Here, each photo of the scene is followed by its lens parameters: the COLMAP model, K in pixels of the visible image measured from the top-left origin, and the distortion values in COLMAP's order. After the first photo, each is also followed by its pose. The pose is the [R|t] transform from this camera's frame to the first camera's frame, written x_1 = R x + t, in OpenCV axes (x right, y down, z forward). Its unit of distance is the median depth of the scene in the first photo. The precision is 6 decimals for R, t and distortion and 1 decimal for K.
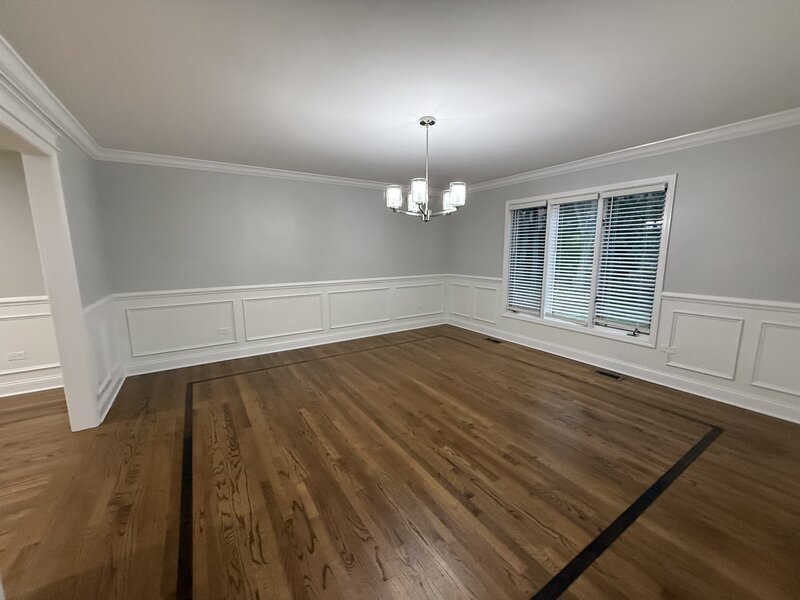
lens RADIAL K [[319.3, 0, 399.8], [0, 319.3, 300.0], [0, 0, 1]] dist [-0.001211, 0.000328]
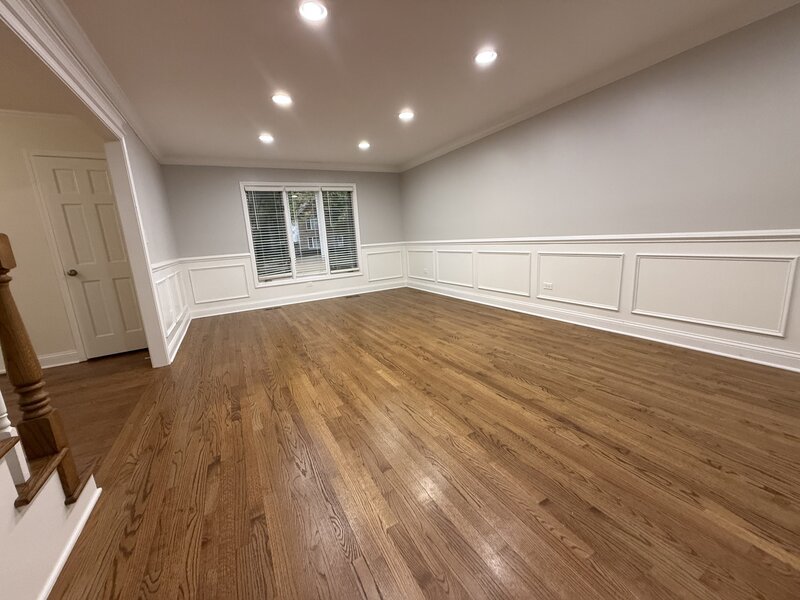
lens RADIAL K [[319.3, 0, 397.8], [0, 319.3, 301.1], [0, 0, 1]] dist [-0.001211, 0.000328]
pose [[0.096708, -0.205023, 0.973968, -0.813177], [0.216200, 0.959517, 0.180514, 0.001247], [-0.971548, 0.193115, 0.137119, 0.426340]]
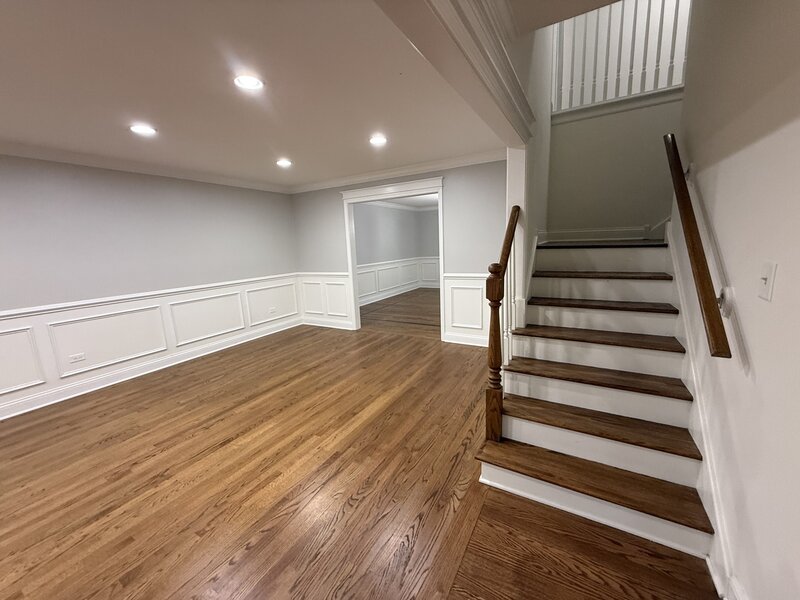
lens RADIAL K [[319.3, 0, 399.1], [0, 319.3, 300.4], [0, 0, 1]] dist [-0.001211, 0.000328]
pose [[-0.893786, 0.117449, -0.432842, -0.297811], [-0.025413, 0.950288, 0.310332, -0.171512], [0.447773, 0.288371, -0.846370, 1.066925]]
